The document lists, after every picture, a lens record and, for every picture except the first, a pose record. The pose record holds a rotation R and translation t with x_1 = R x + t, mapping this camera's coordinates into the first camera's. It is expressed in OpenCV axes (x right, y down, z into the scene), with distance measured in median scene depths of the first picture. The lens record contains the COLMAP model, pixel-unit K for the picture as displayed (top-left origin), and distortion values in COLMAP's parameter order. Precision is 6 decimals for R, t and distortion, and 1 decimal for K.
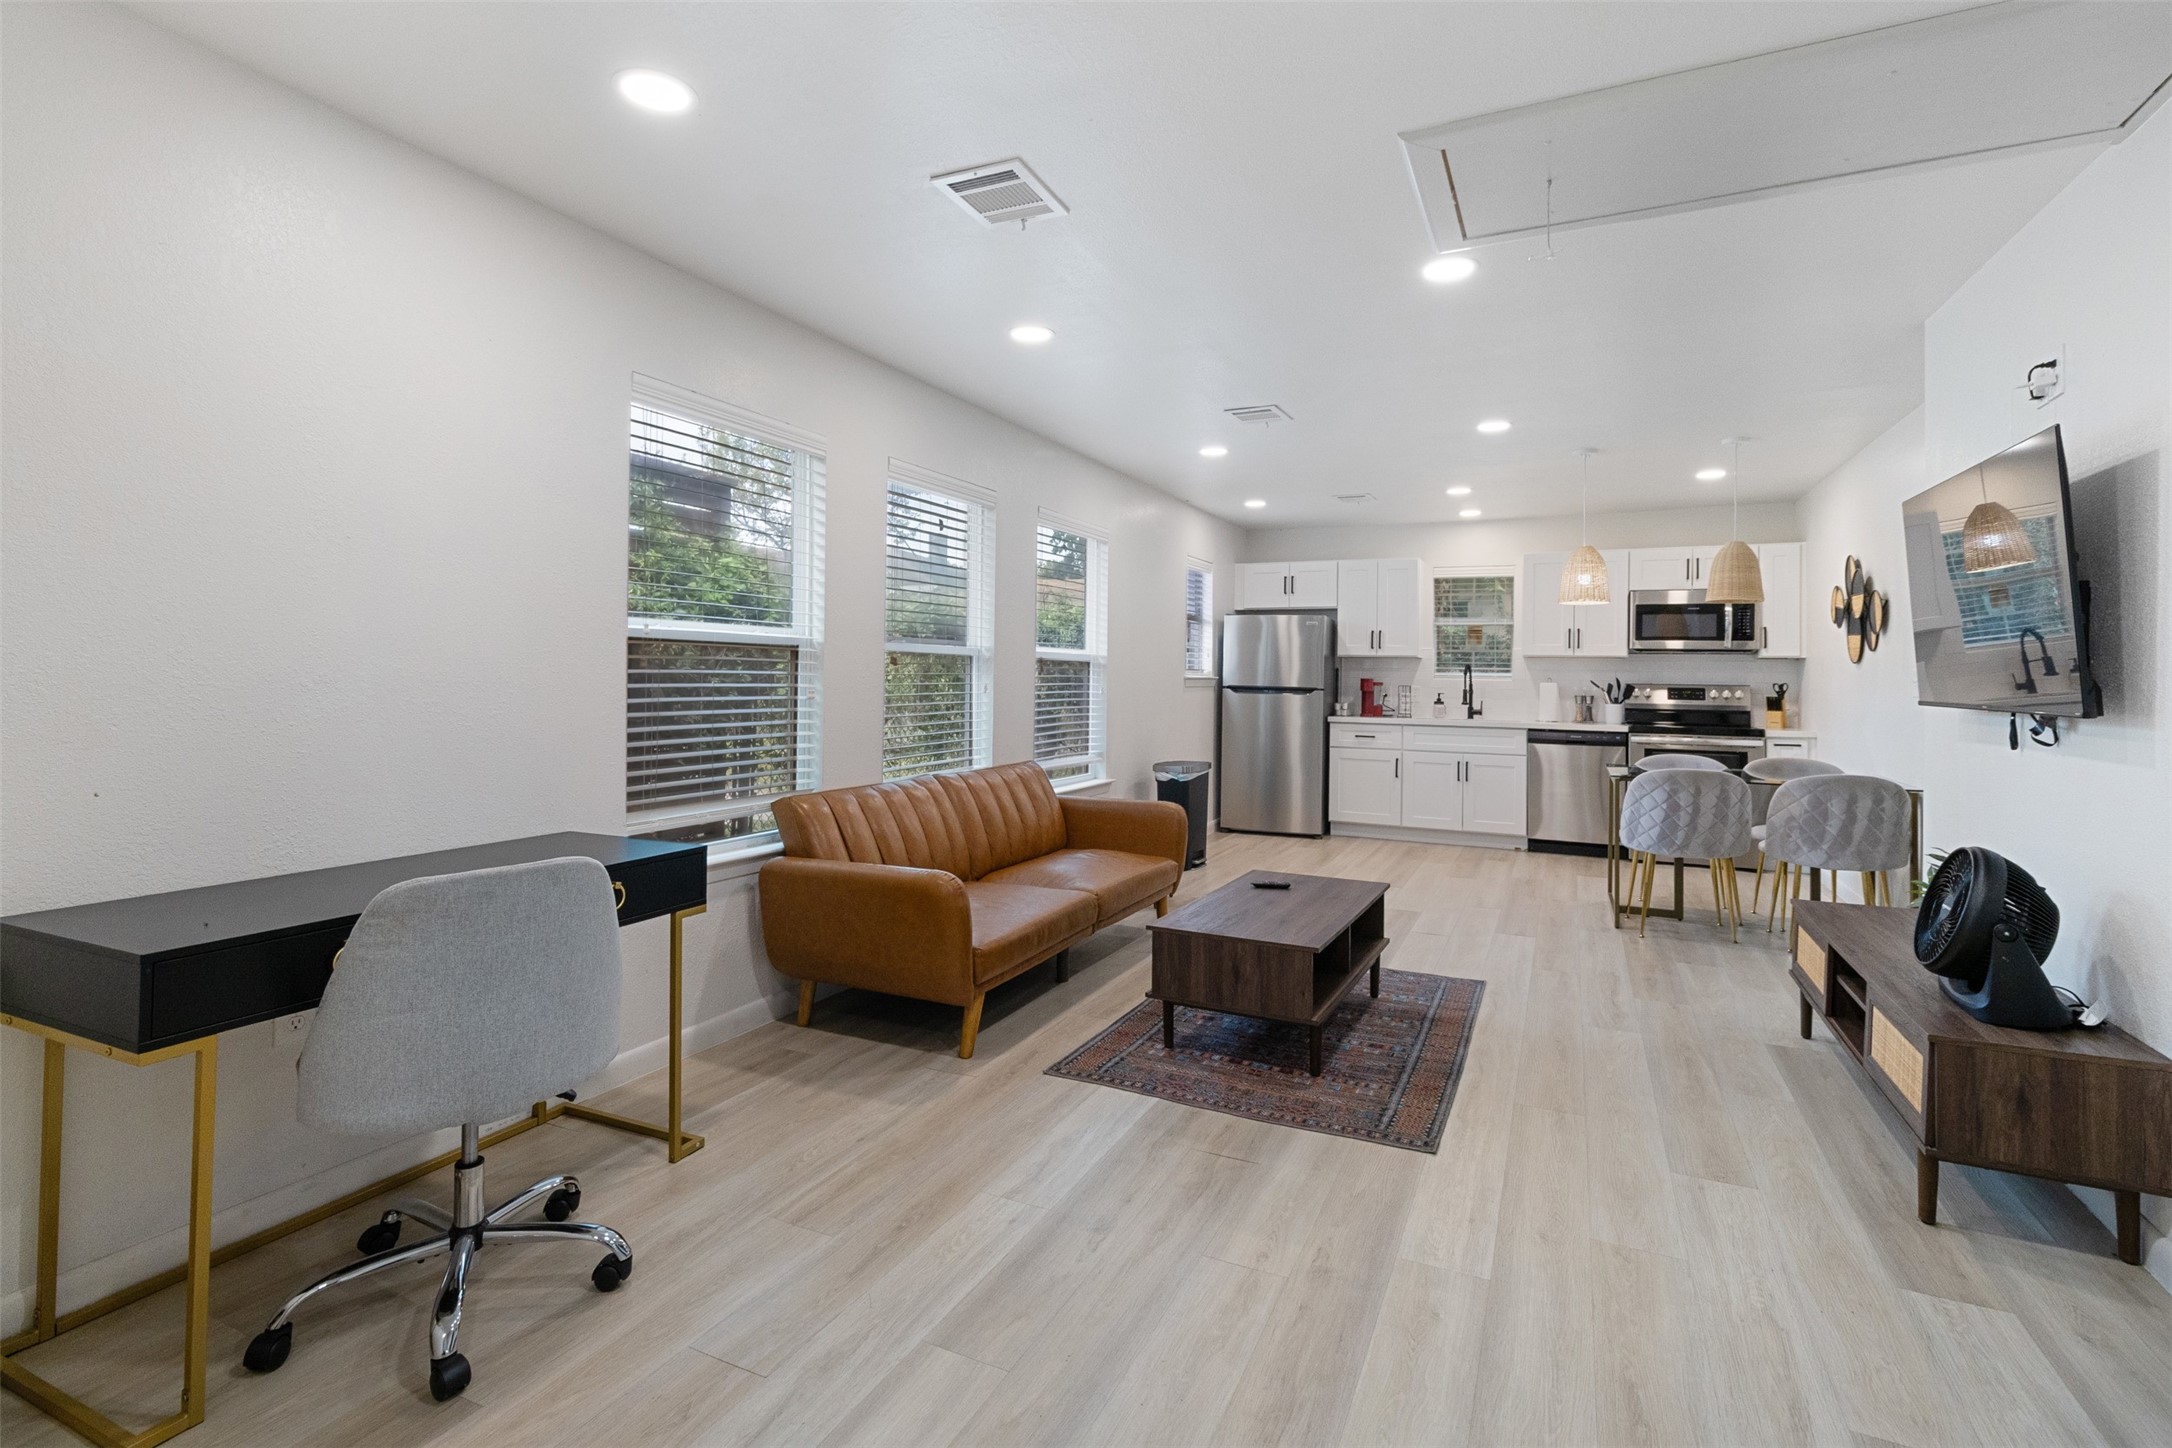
lens RADIAL K [[998.4, 0, 1081.8], [0, 998.4, 669.1], [0, 0, 1]] dist [0.002164, 0.000836]
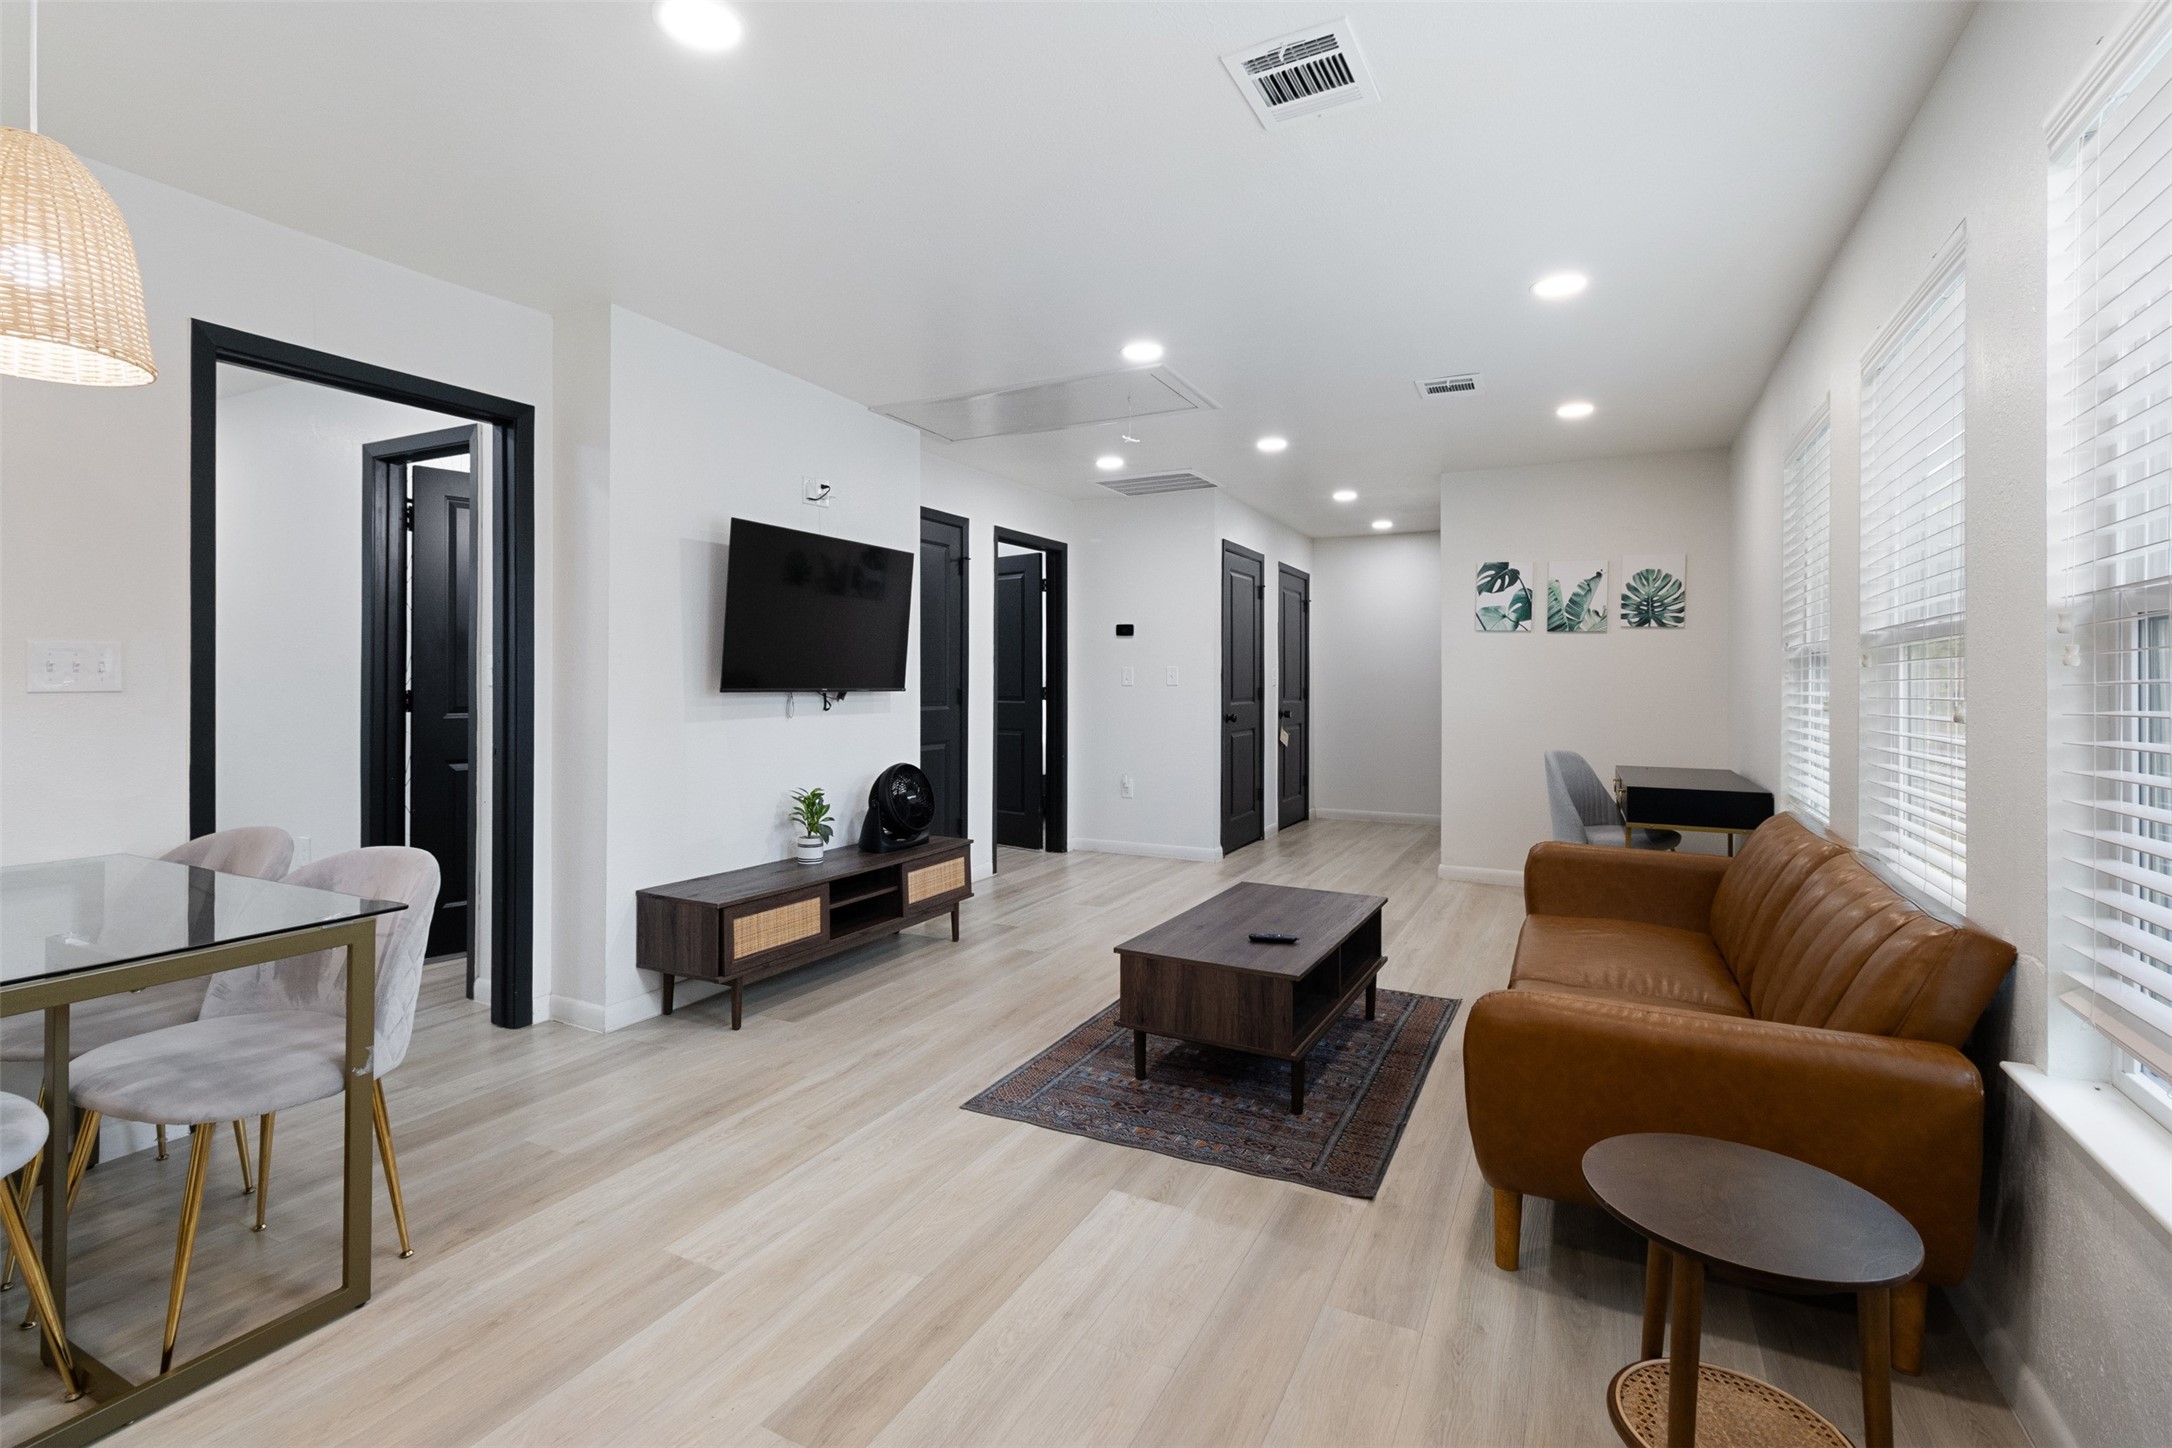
lens RADIAL K [[998.4, 0, 1081.8], [0, 998.4, 669.1], [0, 0, 1]] dist [0.002164, 0.000836]
pose [[-0.999367, -0.015327, 0.032094, 0.163769], [-0.015847, 0.999746, -0.016009, 0.009369], [-0.031841, -0.016508, -0.999357, 0.924496]]
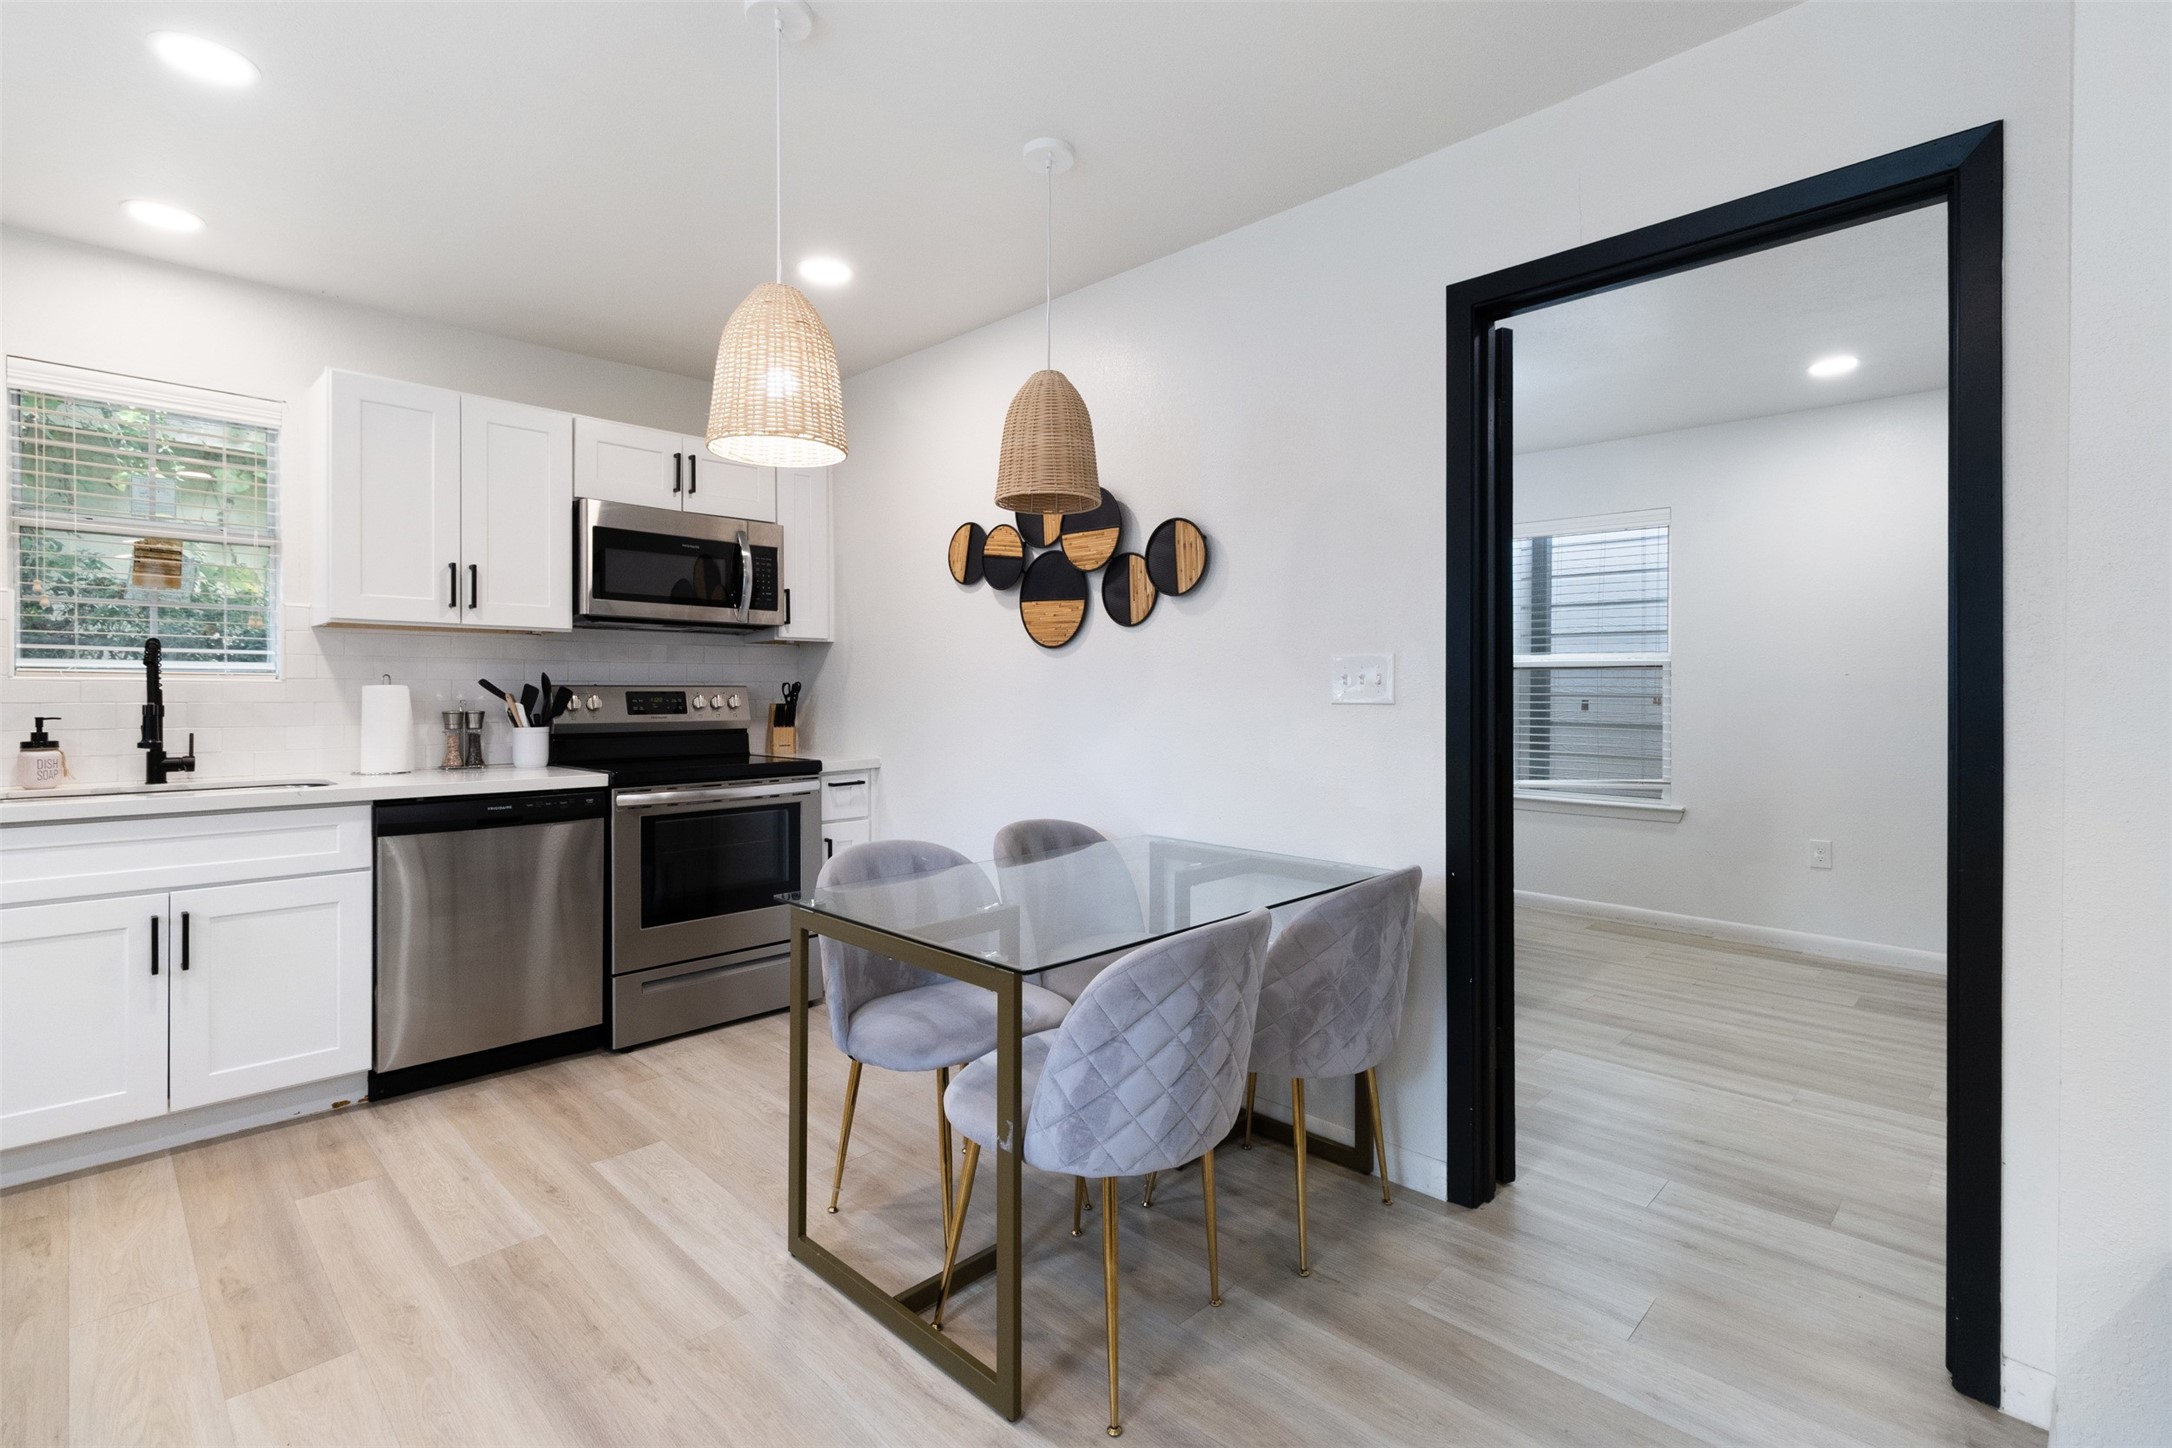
lens RADIAL K [[1008.1, 0, 1088.3], [0, 1008.1, 691.2], [0, 0, 1]] dist [0.002926, 0.000498]
pose [[0.325507, -0.015498, 0.945413, 0.154721], [-0.004790, 0.999826, 0.018039, 0.007050], [-0.945528, -0.010400, 0.325376, 0.586524]]
